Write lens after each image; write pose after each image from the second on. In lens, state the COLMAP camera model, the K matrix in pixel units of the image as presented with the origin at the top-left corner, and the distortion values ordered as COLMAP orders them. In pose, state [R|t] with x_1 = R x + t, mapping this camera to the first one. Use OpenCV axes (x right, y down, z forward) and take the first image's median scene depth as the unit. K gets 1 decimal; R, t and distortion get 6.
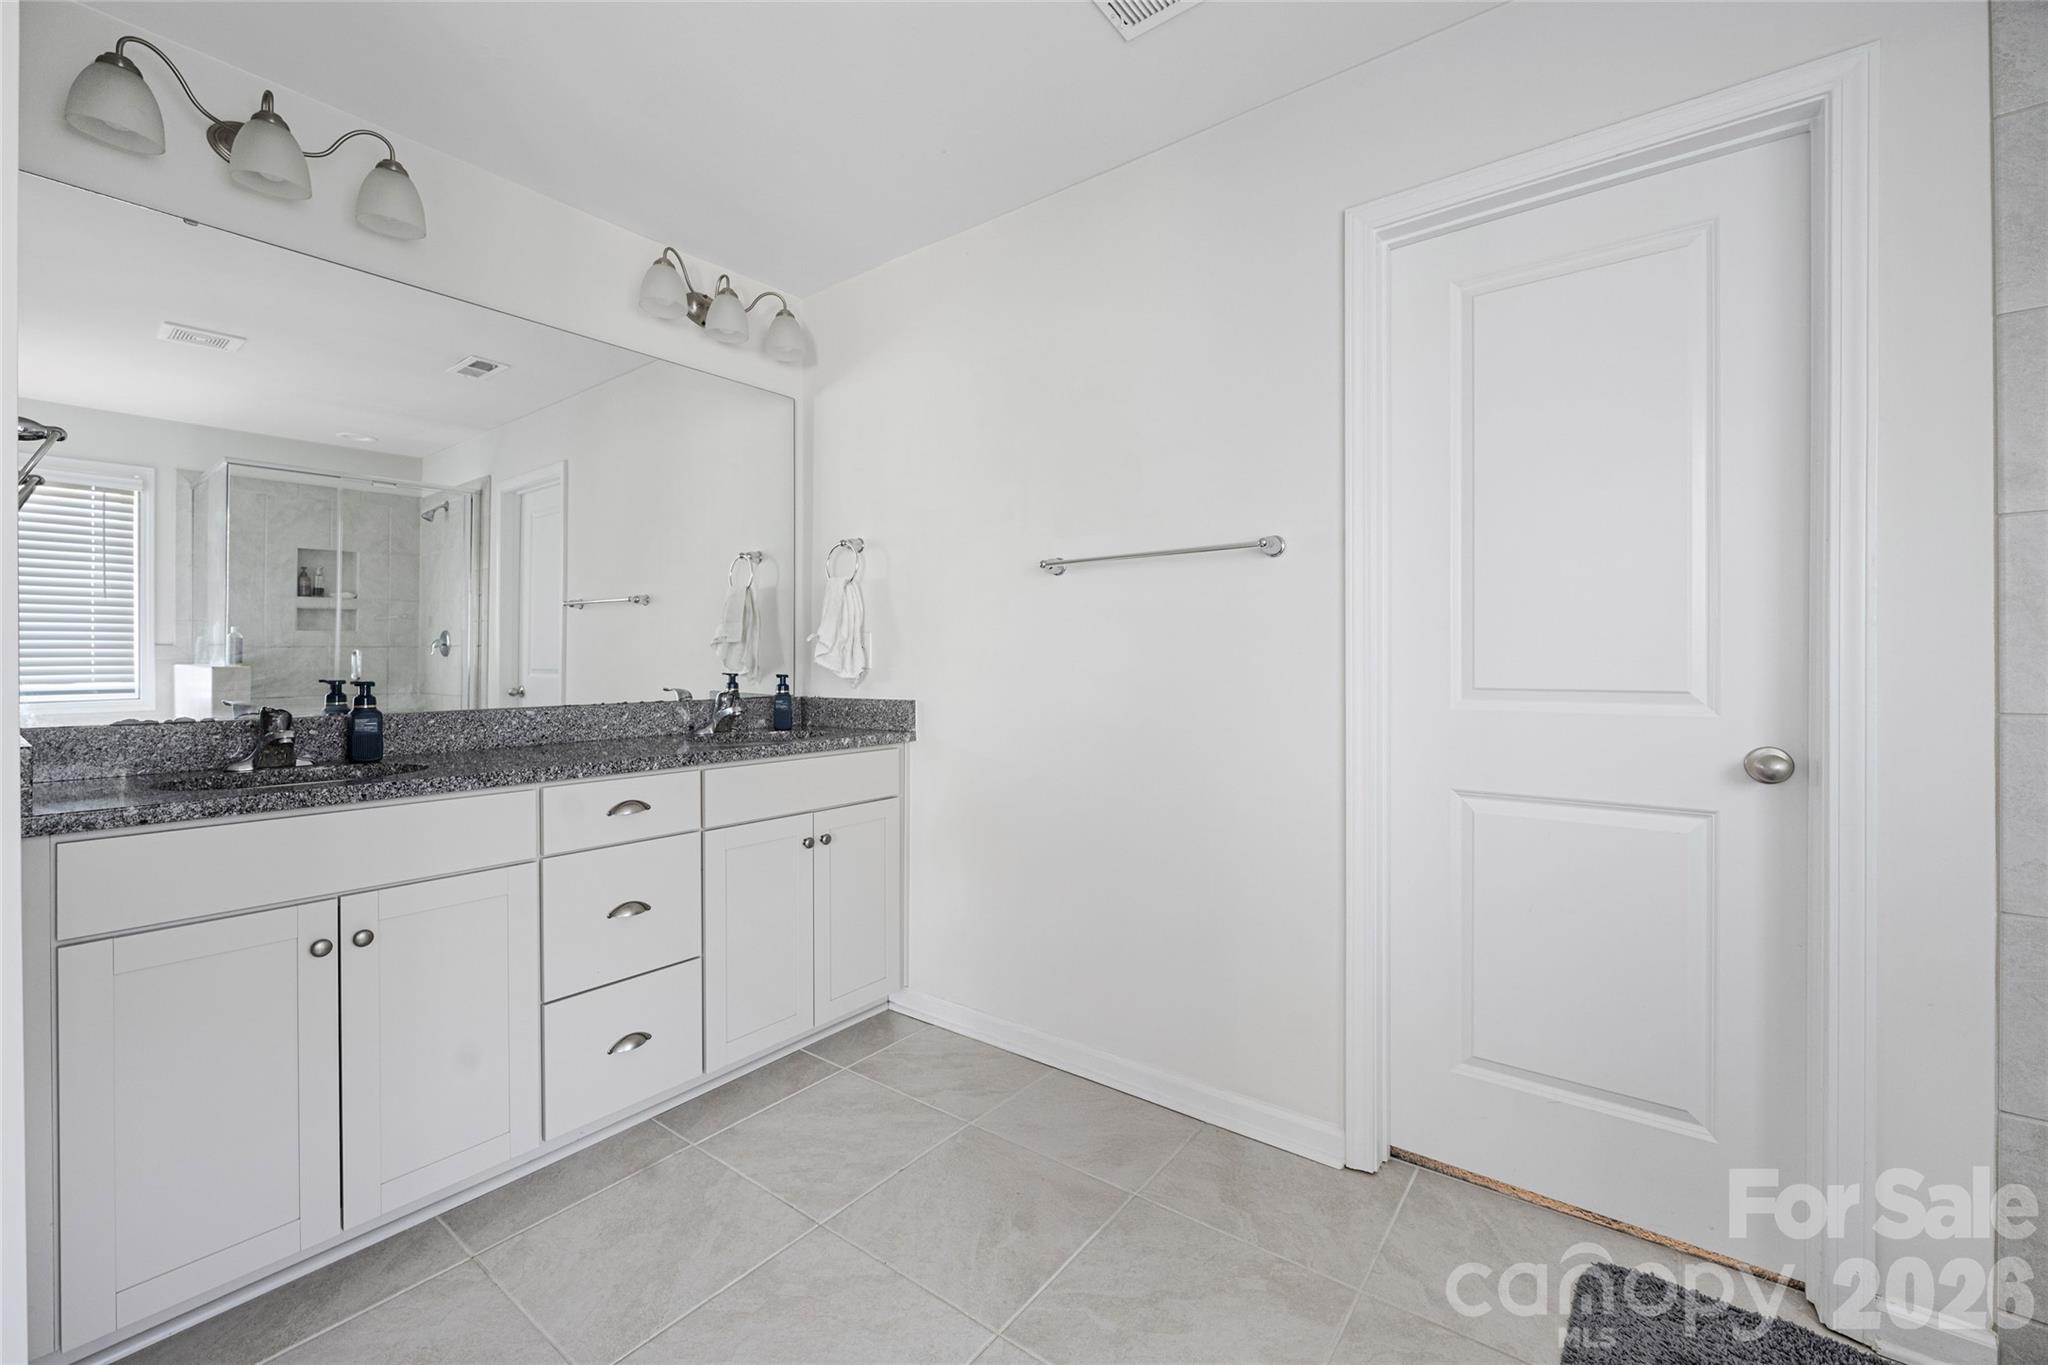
lens RADIAL K [[825.8, 0, 1023.6], [0, 825.8, 670.8], [0, 0, 1]] dist [-0.002286, -0.000082]
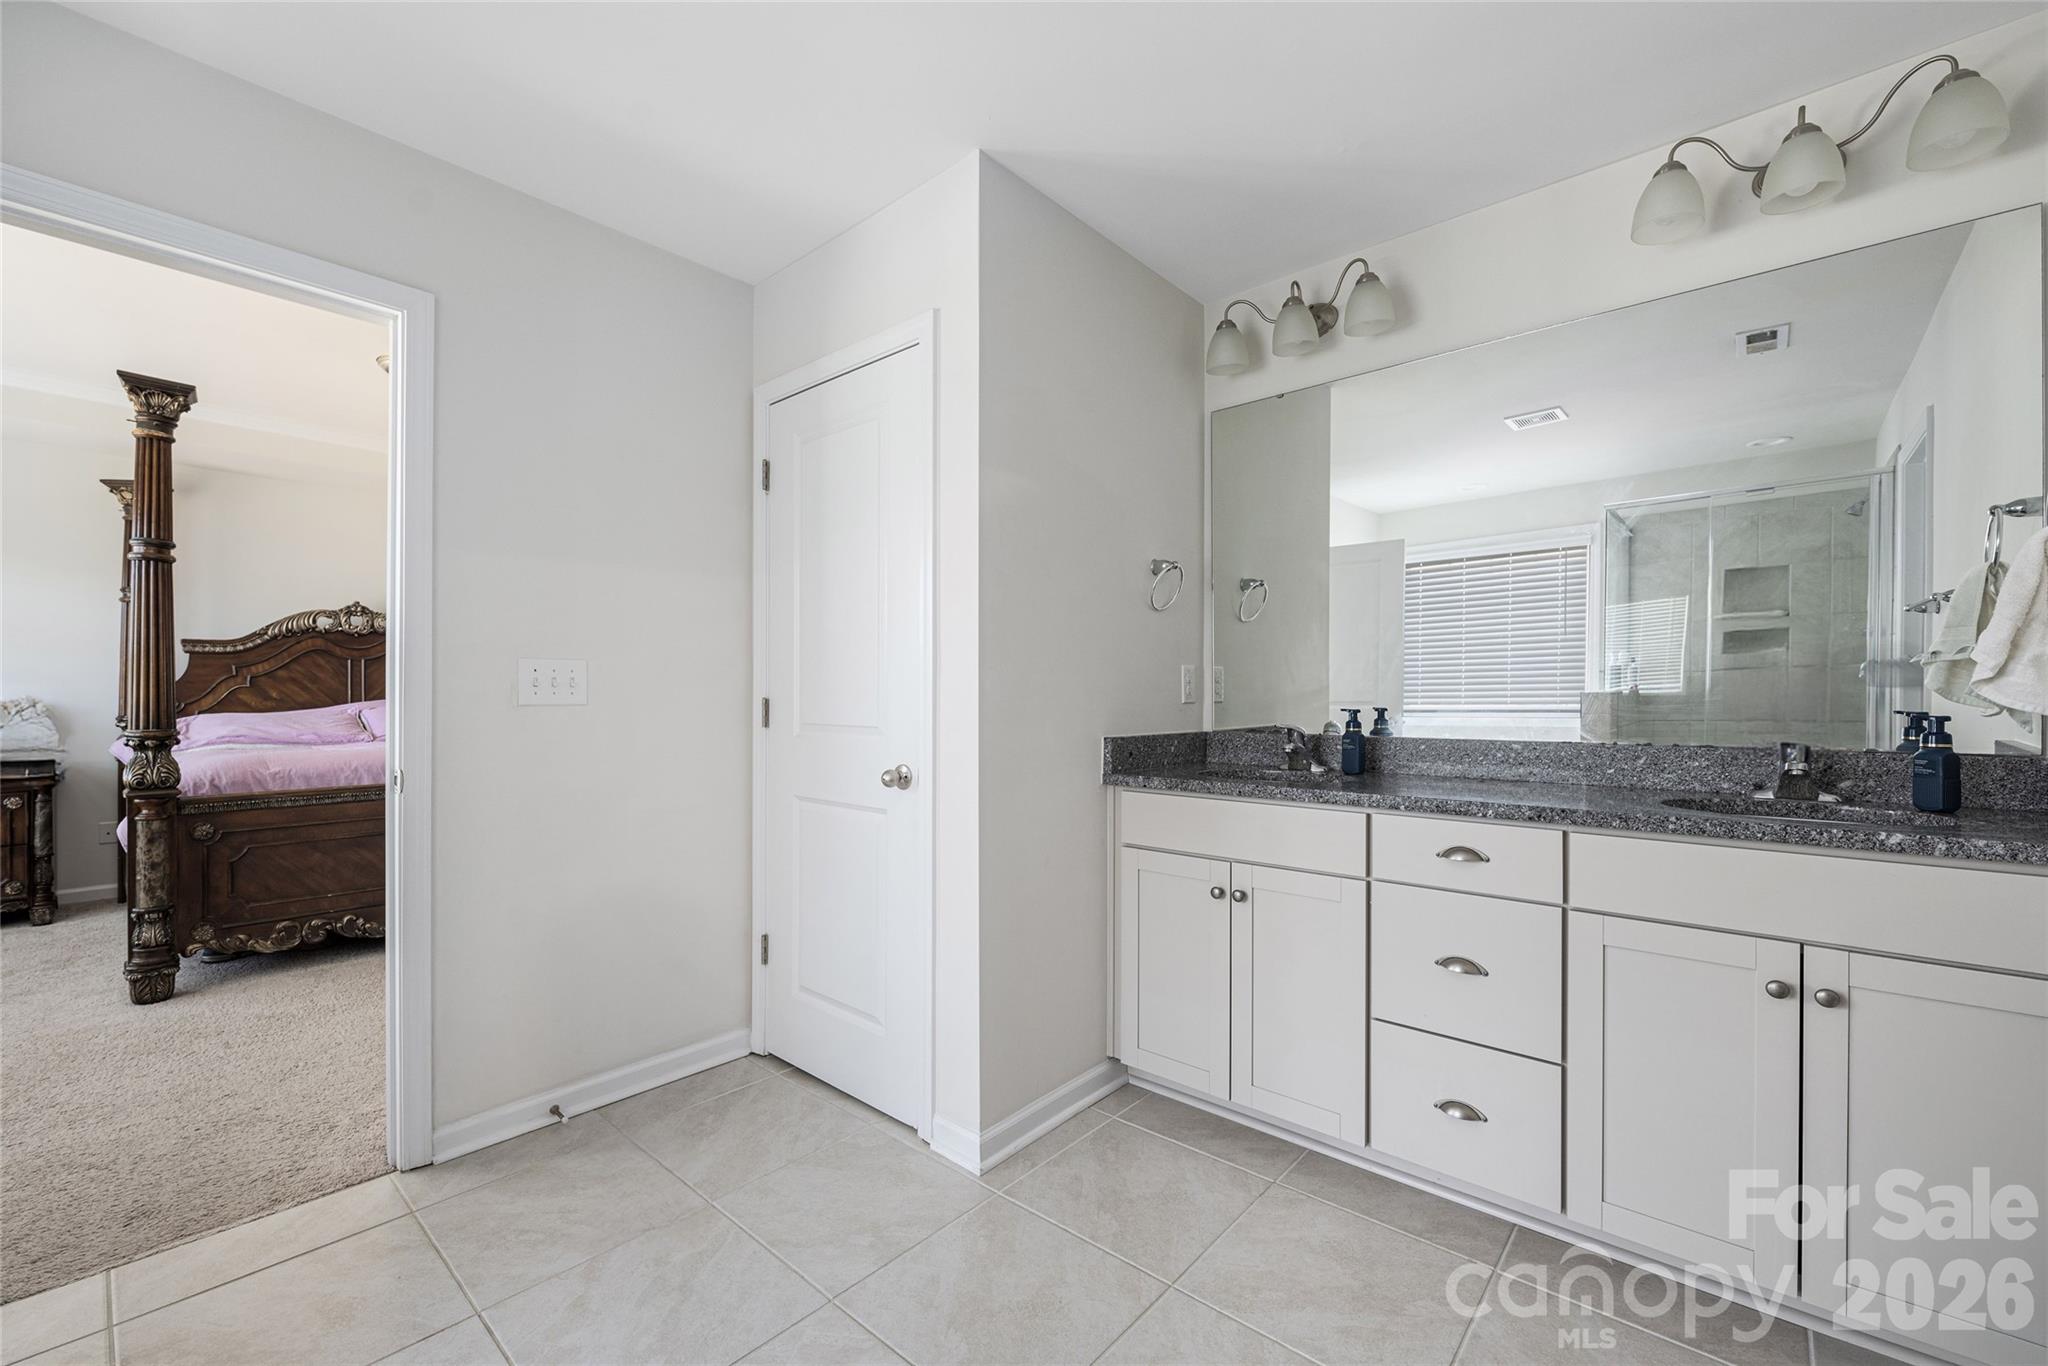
lens RADIAL K [[848.7, 0, 1016.7], [0, 848.7, 698.6], [0, 0, 1]] dist [0.001701, -0.000169]
pose [[-0.074191, 0.013117, -0.997158, 0.499495], [-0.006757, 0.999884, 0.013656, -0.016301], [0.997221, 0.007751, -0.074094, 0.582986]]
